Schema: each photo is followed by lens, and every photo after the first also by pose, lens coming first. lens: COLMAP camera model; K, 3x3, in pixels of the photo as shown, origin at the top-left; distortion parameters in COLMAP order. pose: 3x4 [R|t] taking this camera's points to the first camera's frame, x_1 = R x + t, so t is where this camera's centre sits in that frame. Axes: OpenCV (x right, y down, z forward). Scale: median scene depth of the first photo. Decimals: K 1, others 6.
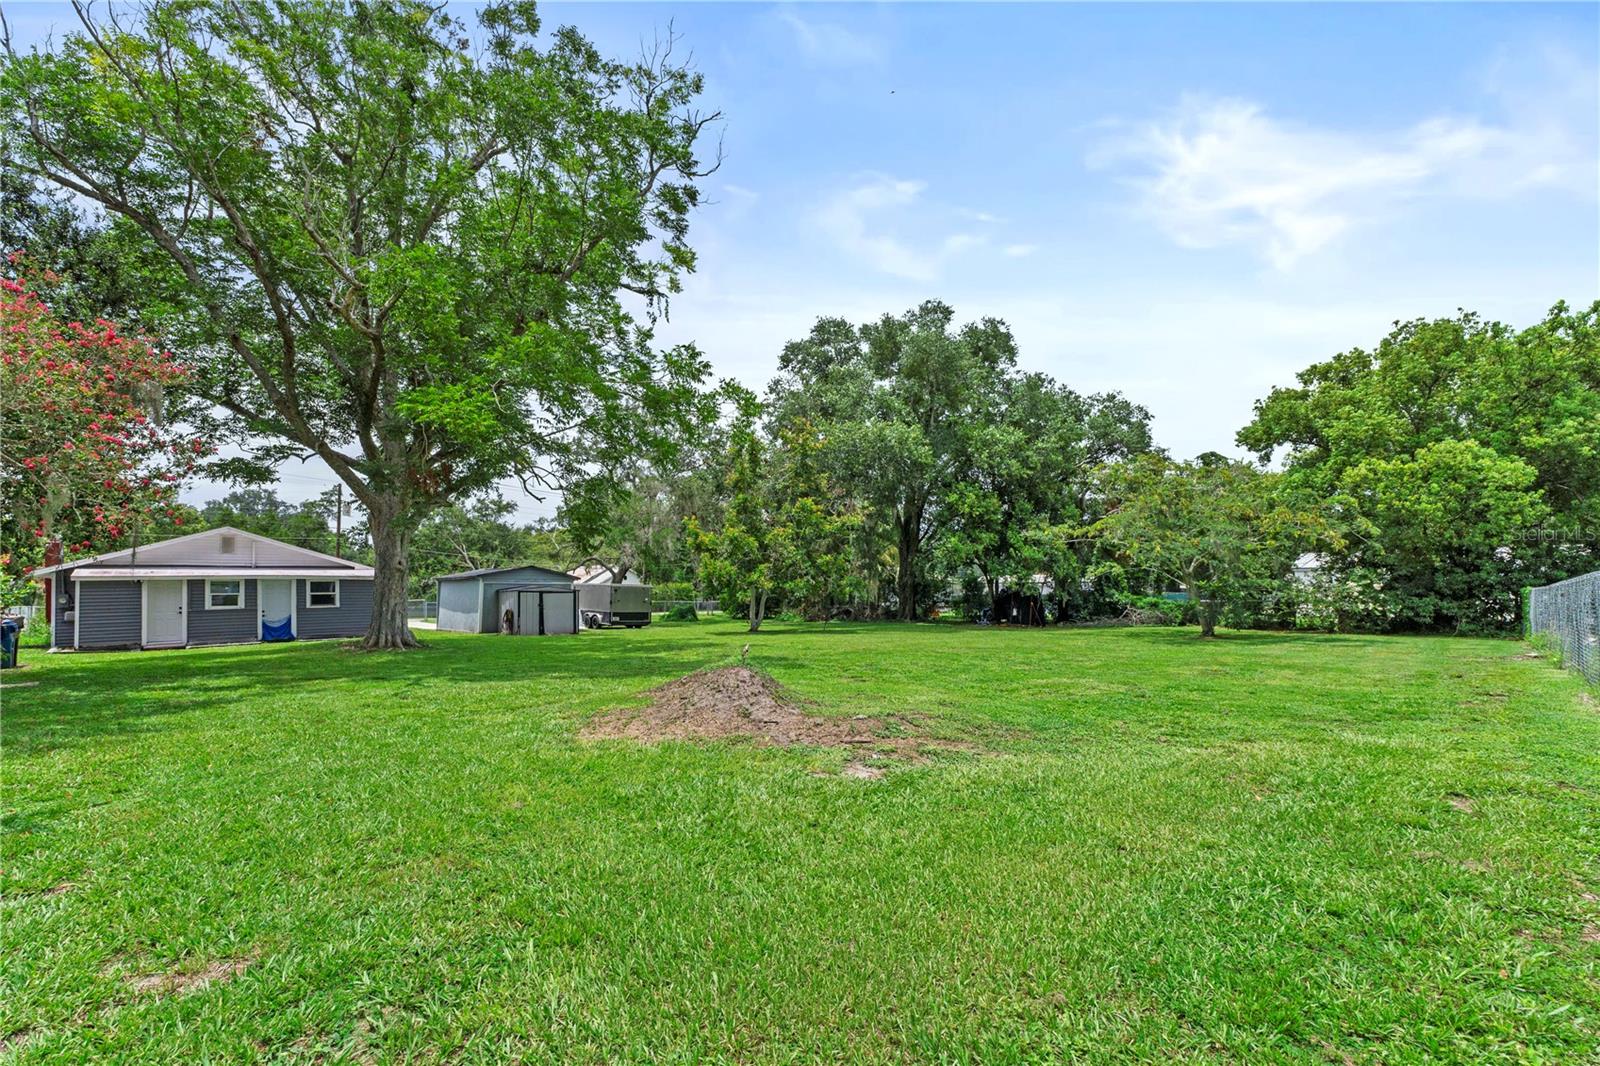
lens RADIAL K [[689.5, 0, 796.1], [0, 689.5, 574.9], [0, 0, 1]] dist [0.000546, 0.000305]
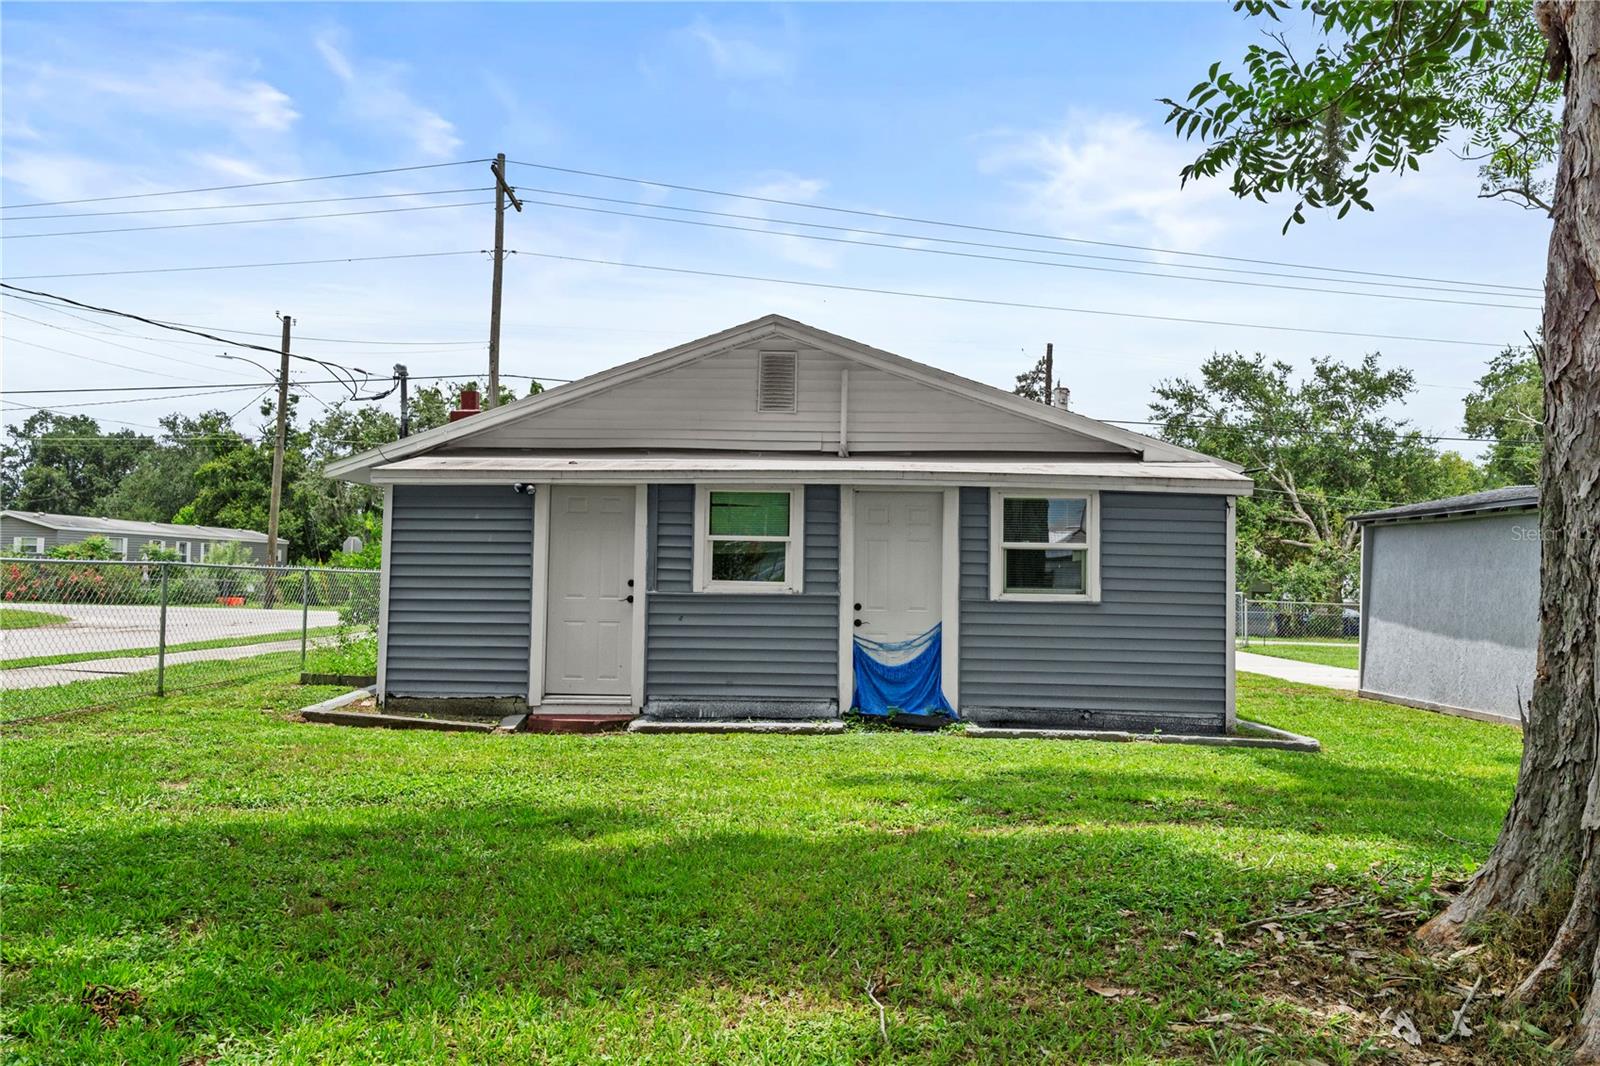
lens RADIAL K [[1172.6, 0, 800.0], [0, 1172.6, 533.0], [0, 0, 1]] dist [0.004854, 0.000836]
pose [[0.712342, -0.002053, -0.701830, -0.458265], [-0.015032, 0.999722, -0.018182, 0.032293], [0.701672, 0.023502, 0.712113, 0.645137]]
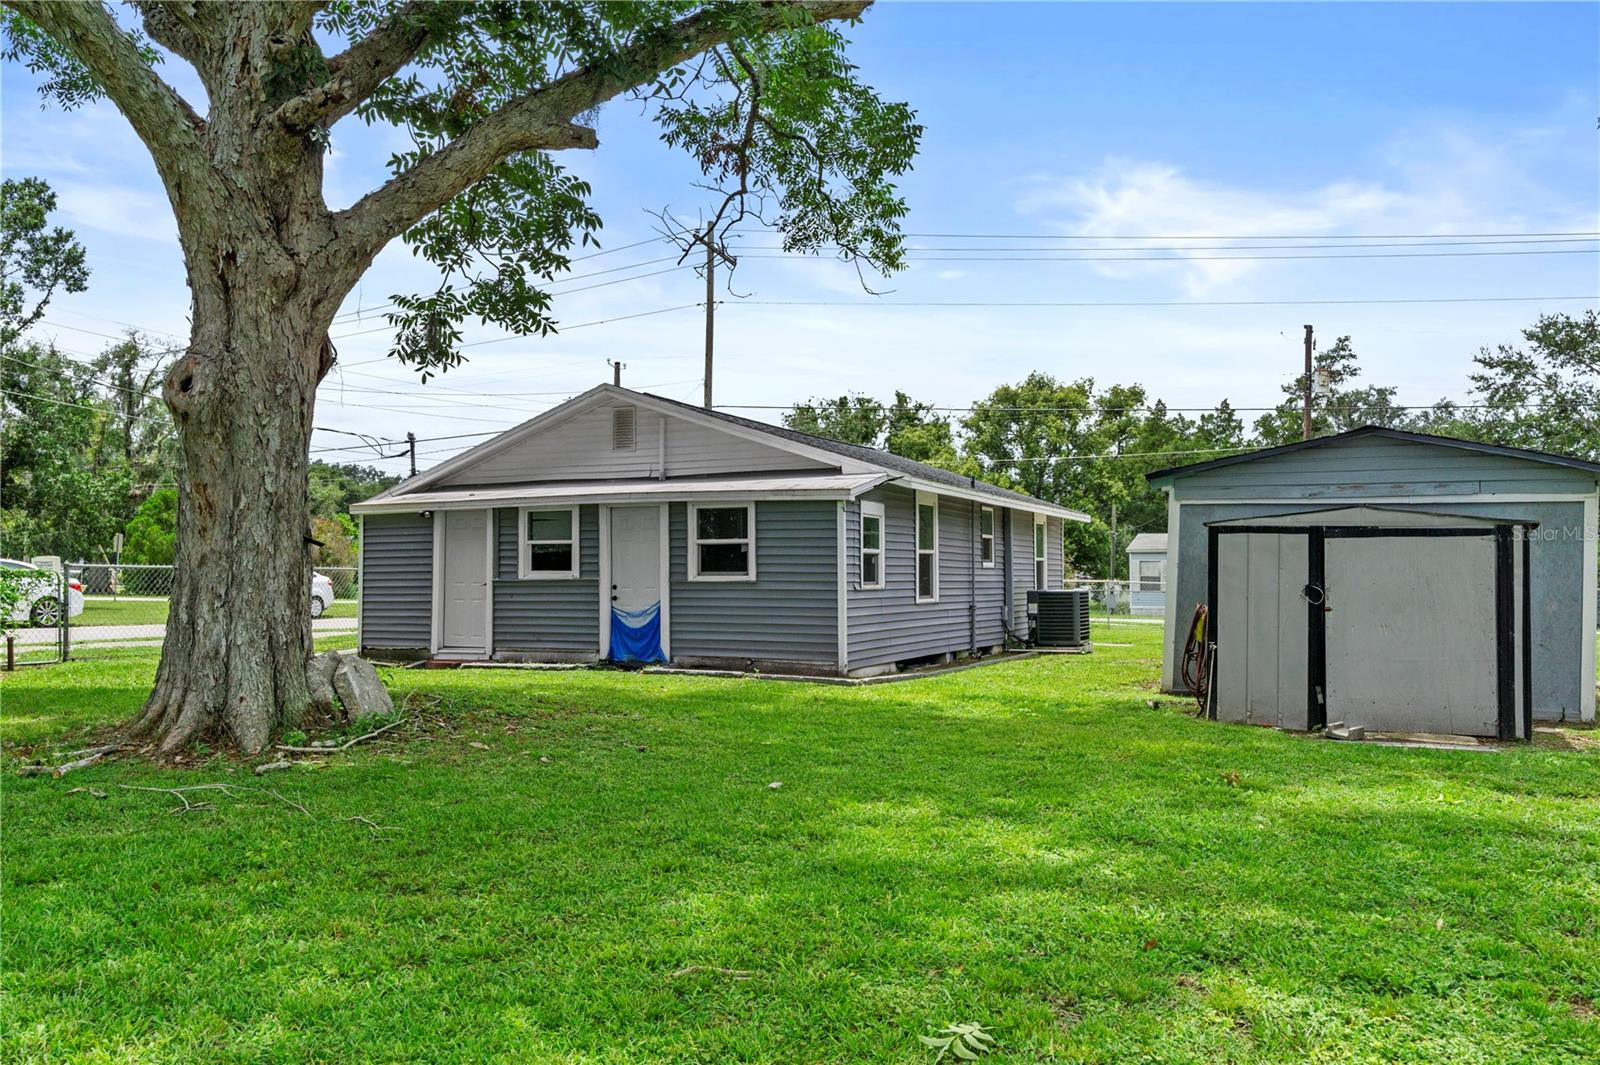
lens RADIAL K [[1172.6, 0, 800.0], [0, 1172.6, 532.5], [0, 0, 1]] dist [0.004854, 0.000836]
pose [[0.413943, -0.019676, -0.910090, -0.121654], [0.010364, 0.999803, -0.016901, 0.033693], [0.910244, -0.002436, 0.414066, 0.804454]]
